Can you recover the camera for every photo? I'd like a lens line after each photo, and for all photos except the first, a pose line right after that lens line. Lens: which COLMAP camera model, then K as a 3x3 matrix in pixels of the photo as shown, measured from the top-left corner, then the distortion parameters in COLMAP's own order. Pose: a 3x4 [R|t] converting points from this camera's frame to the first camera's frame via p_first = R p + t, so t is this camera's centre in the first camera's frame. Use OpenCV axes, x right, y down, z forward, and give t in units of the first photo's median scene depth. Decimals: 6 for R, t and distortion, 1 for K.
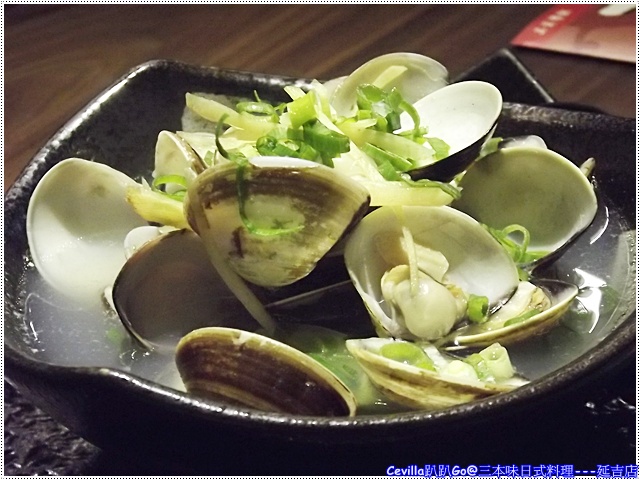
lens RADIAL K [[1802.9, 0, 320.0], [0, 1802.9, 240.0], [0, 0, 1]] dist [0.616628, -0.263293]
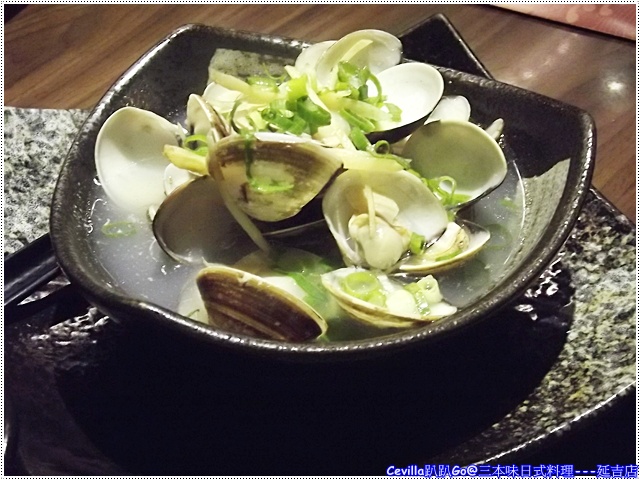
lens RADIAL K [[1078.6, 0, 305.5], [0, 1078.6, 240.1], [0, 0, 1]] dist [0.019287, 0.035899]
pose [[0.999123, 0.040193, 0.011762, -0.007697], [-0.041714, 0.980002, 0.194564, -0.121556], [-0.003706, -0.194884, 0.980819, 0.196886]]
